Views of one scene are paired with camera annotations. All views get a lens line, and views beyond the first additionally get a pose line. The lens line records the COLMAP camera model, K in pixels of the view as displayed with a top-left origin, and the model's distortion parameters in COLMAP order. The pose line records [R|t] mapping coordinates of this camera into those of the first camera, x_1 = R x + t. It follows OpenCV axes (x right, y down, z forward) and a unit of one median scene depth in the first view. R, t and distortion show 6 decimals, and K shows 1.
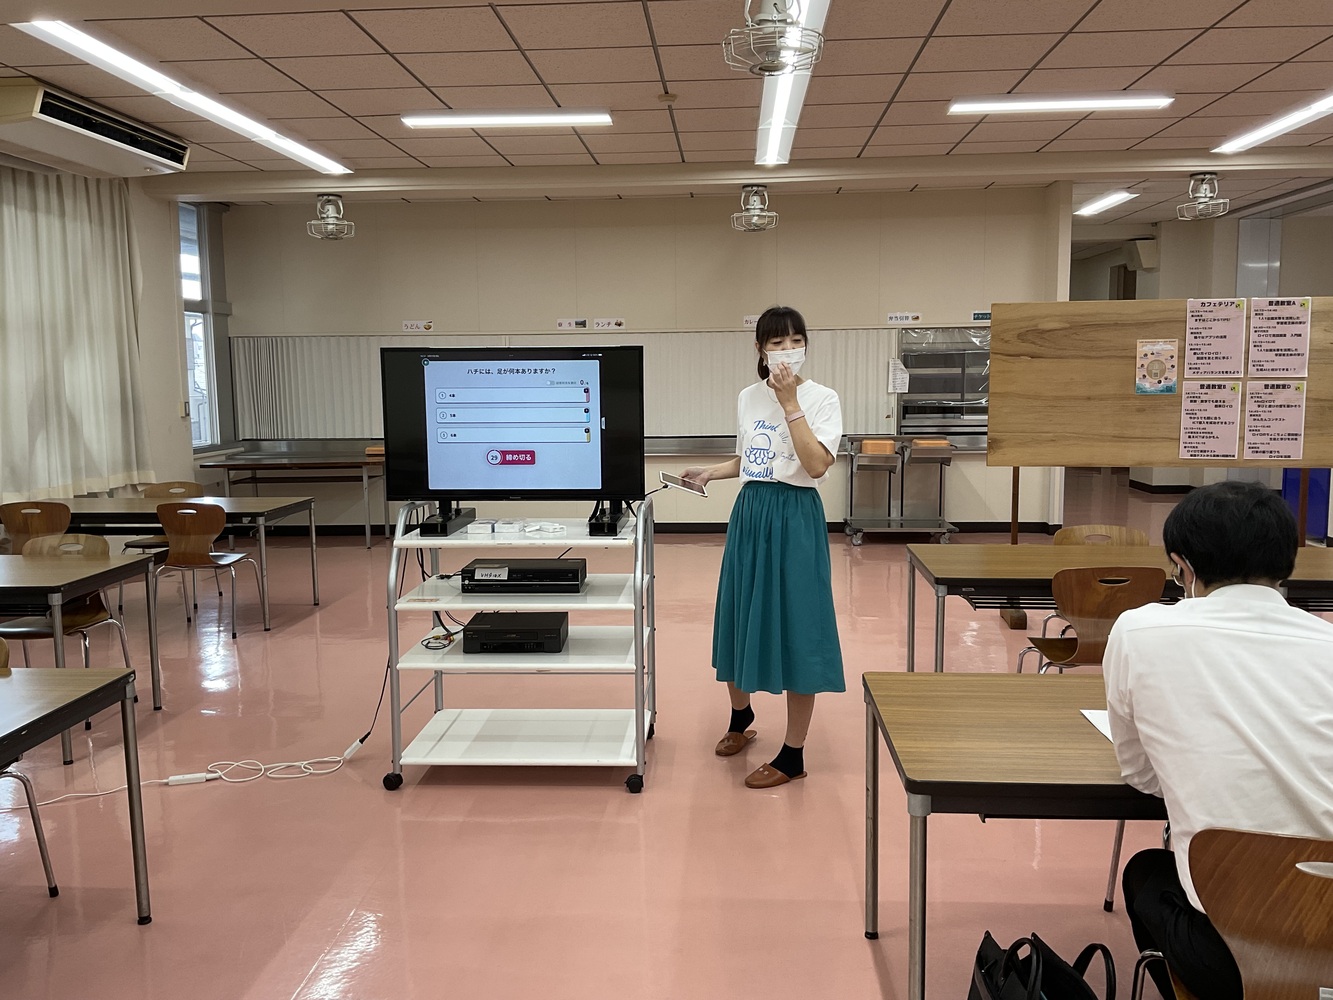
lens RADIAL K [[1113.8, 0, 671.4], [0, 1113.8, 509.1], [0, 0, 1]] dist [0.034524, -0.080553]
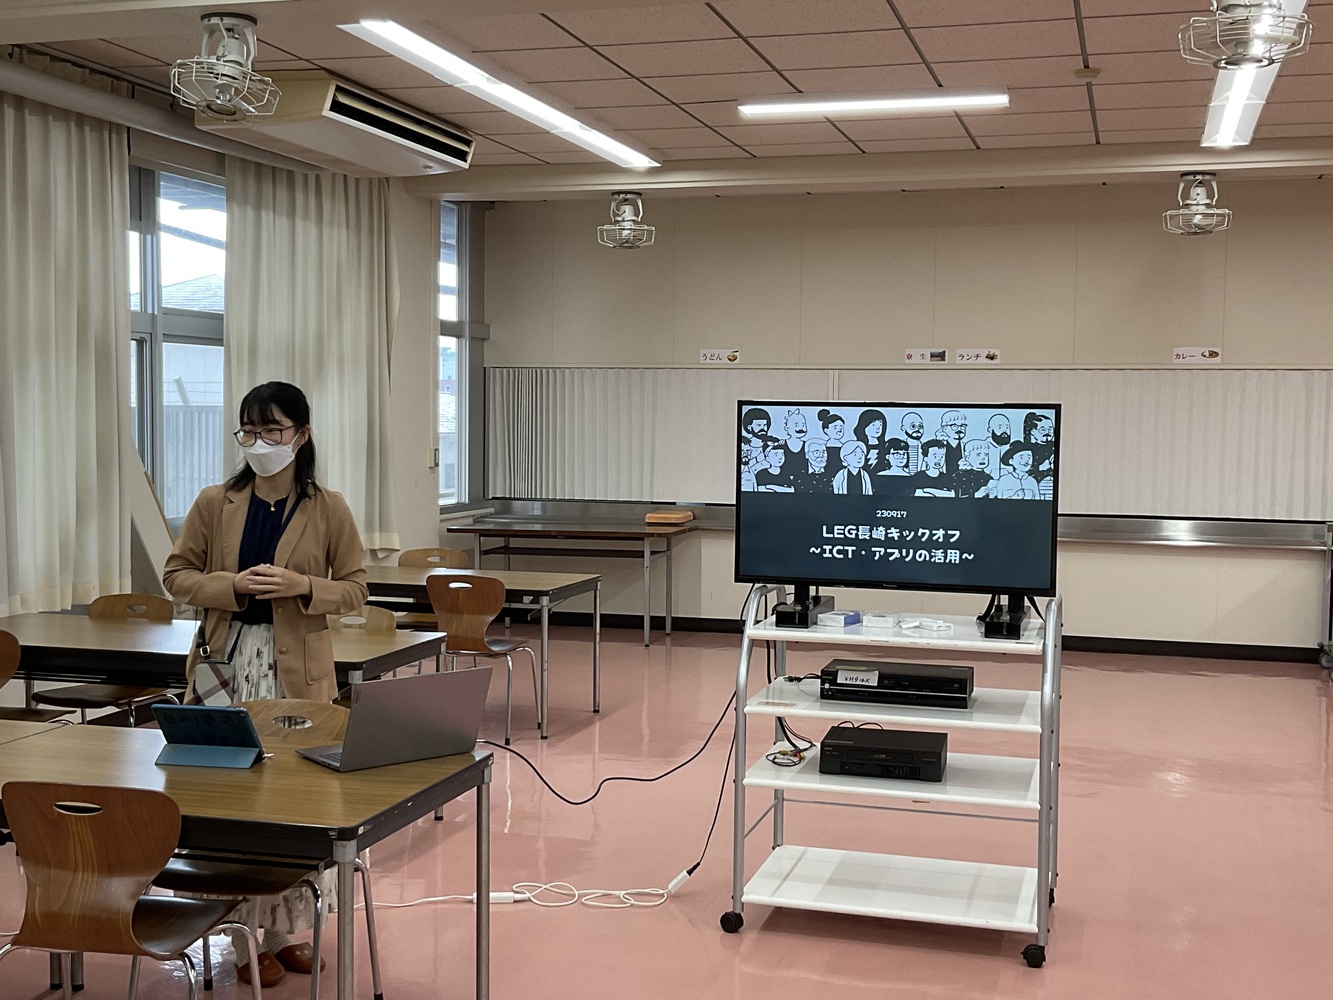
lens RADIAL K [[1596.5, 0, 661.2], [0, 1596.5, 498.4], [0, 0, 1]] dist [0.044142, 0.000000]
pose [[0.972083, 0.034667, -0.232064, -0.021042], [-0.050668, 0.996705, -0.063347, 0.005358], [0.229103, 0.073336, 0.970636, -0.105269]]
